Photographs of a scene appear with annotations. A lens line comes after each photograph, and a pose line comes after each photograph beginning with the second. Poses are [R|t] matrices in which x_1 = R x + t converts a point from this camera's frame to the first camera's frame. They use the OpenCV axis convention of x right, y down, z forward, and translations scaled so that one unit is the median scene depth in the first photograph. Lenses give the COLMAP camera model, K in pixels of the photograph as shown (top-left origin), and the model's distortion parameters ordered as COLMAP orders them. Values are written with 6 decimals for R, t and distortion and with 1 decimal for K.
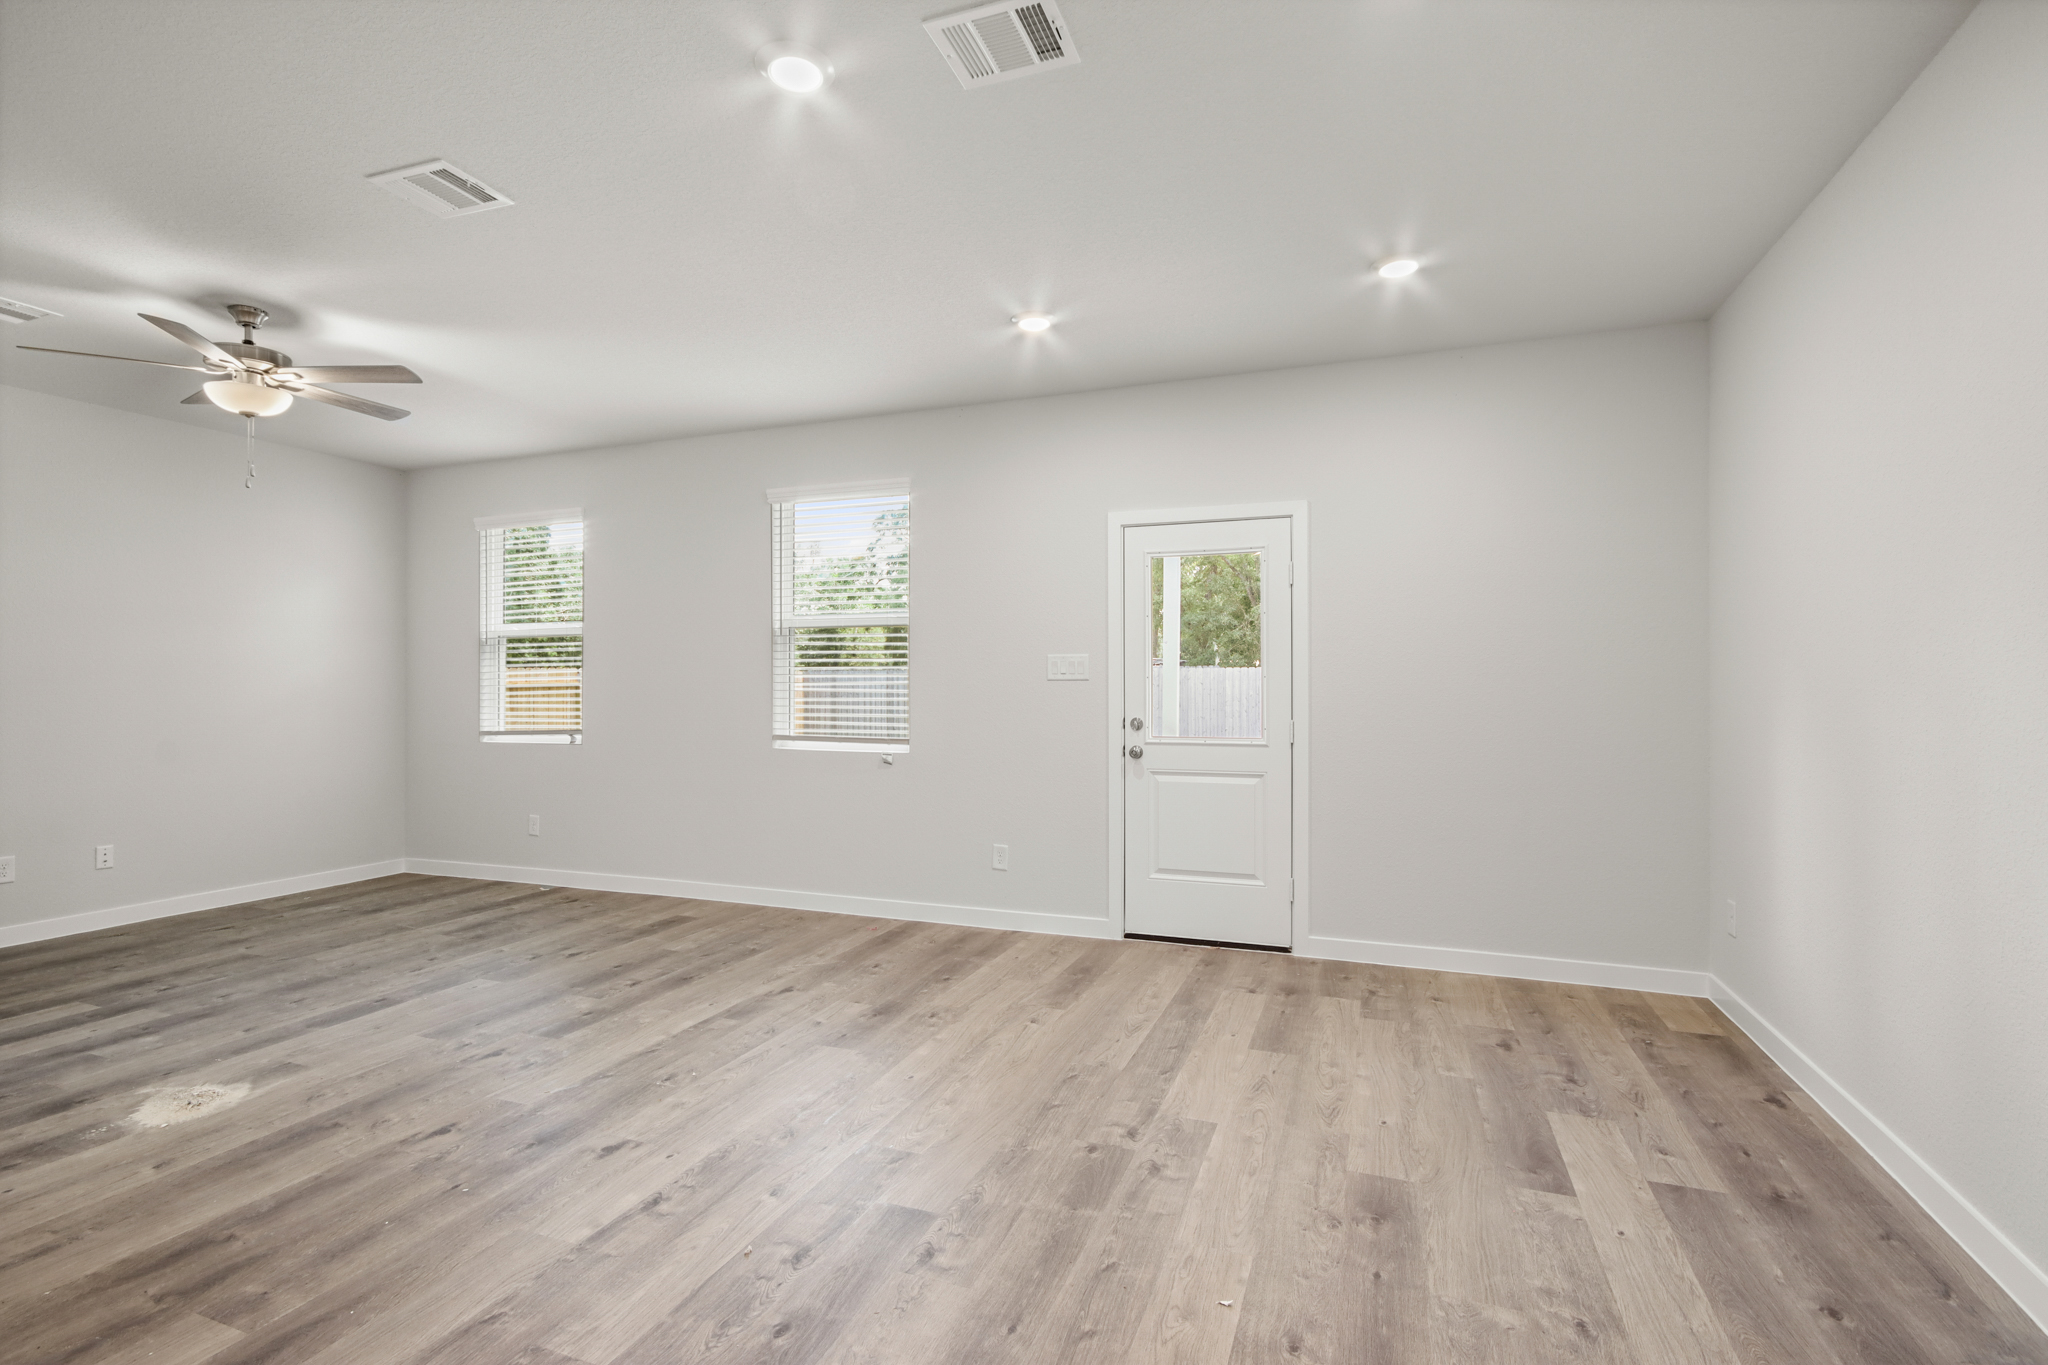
lens RADIAL K [[945.8, 0, 1023.5], [0, 945.8, 687.1], [0, 0, 1]] dist [0.025774, -0.020336]
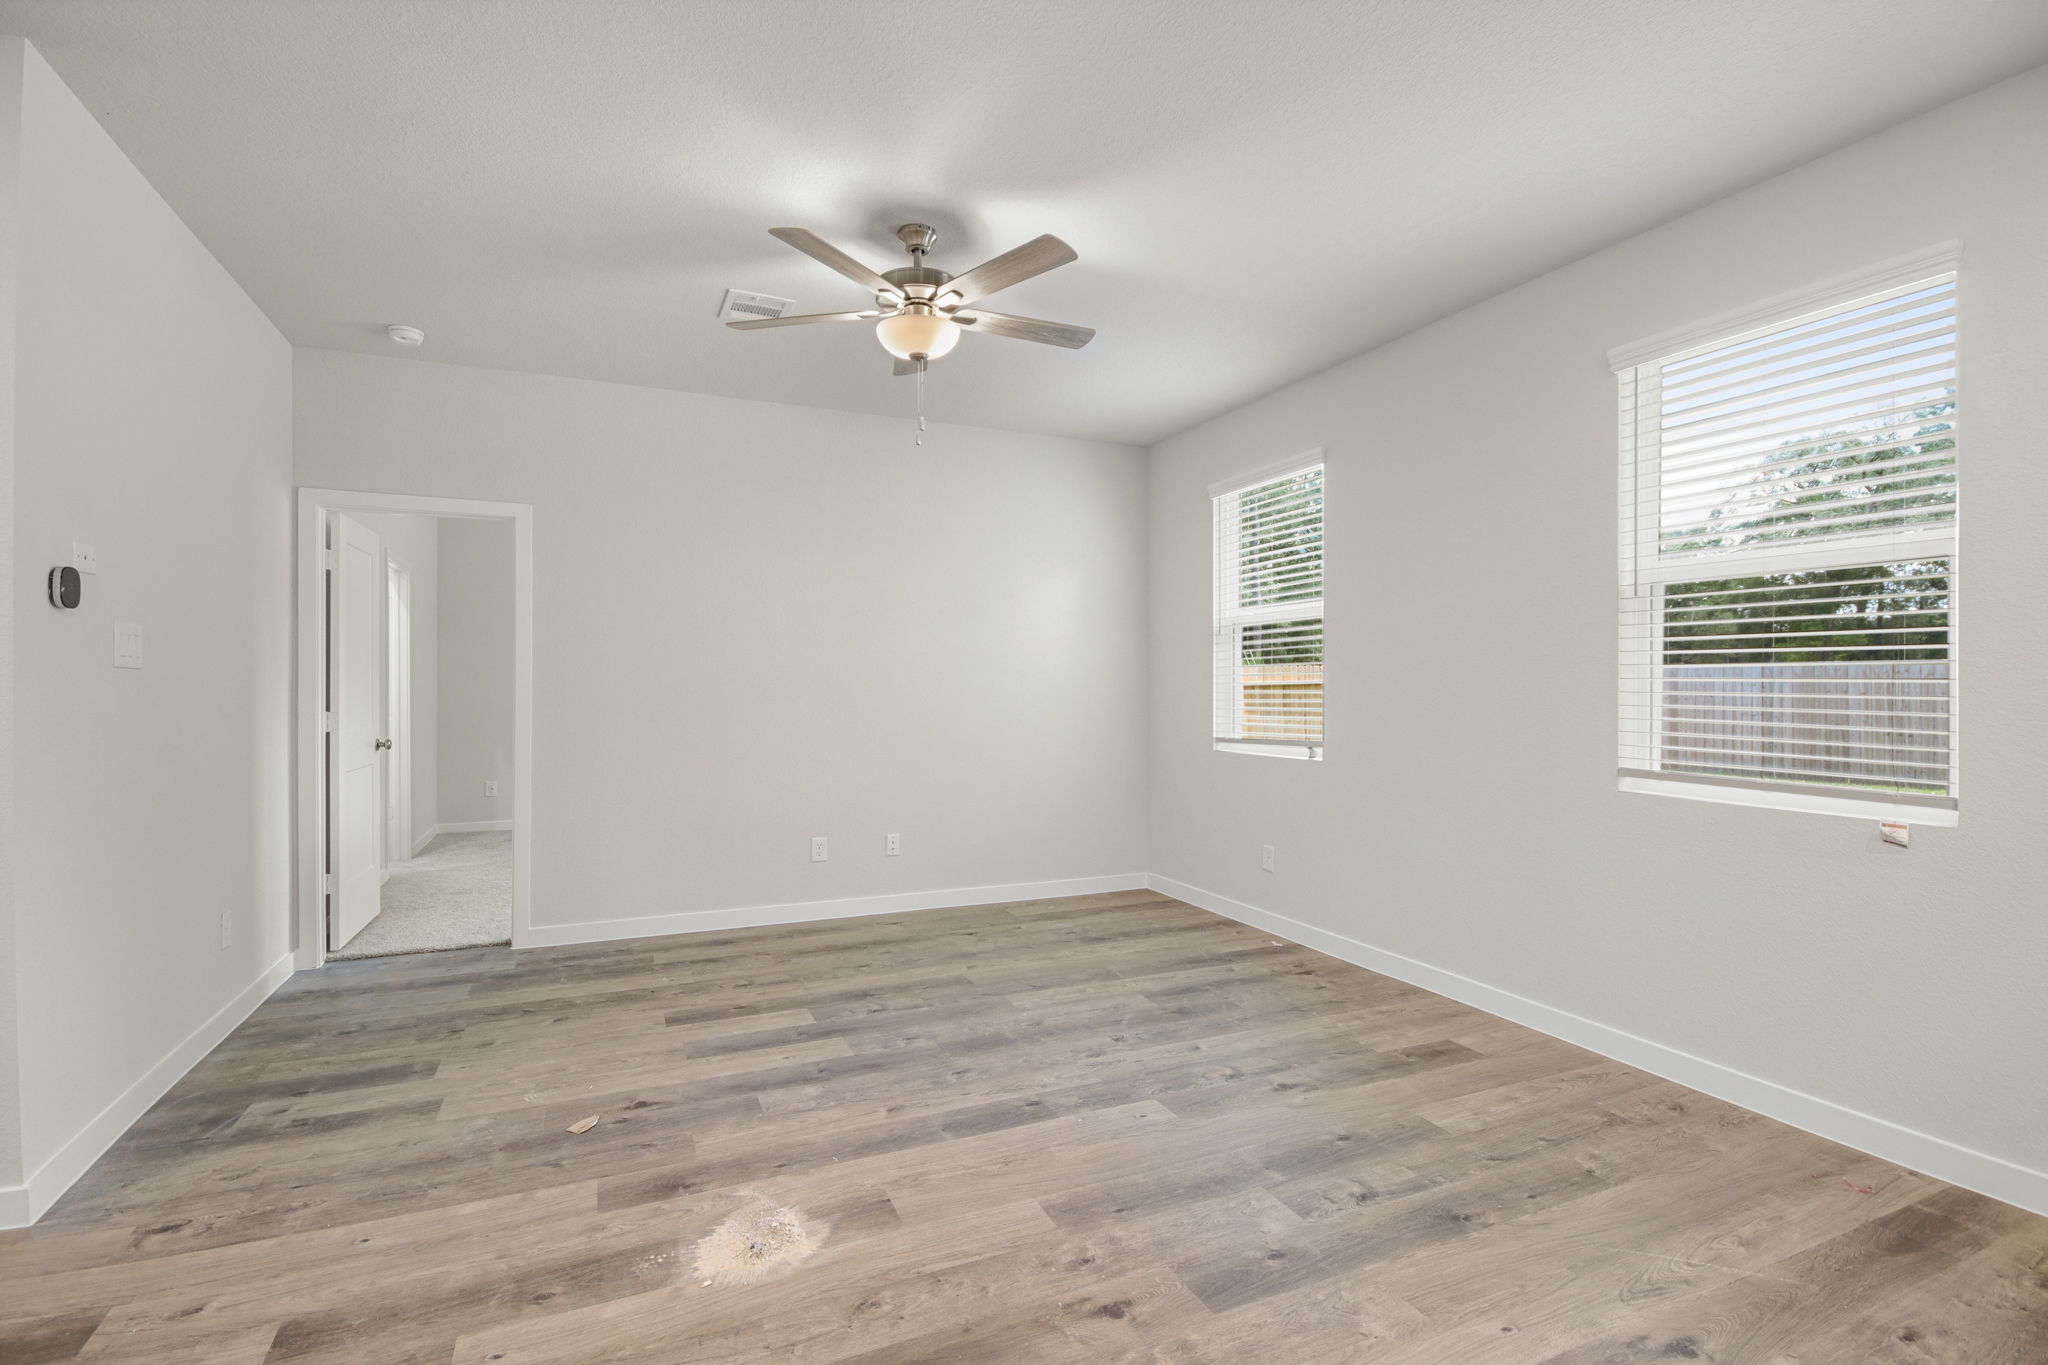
lens RADIAL K [[945.8, 0, 1023.5], [0, 945.8, 687.1], [0, 0, 1]] dist [0.025774, -0.020336]
pose [[0.706692, 0.003059, -0.707515, -0.129015], [-0.003139, 0.999994, 0.001189, 0.001437], [0.707514, 0.001380, 0.706698, 0.389107]]
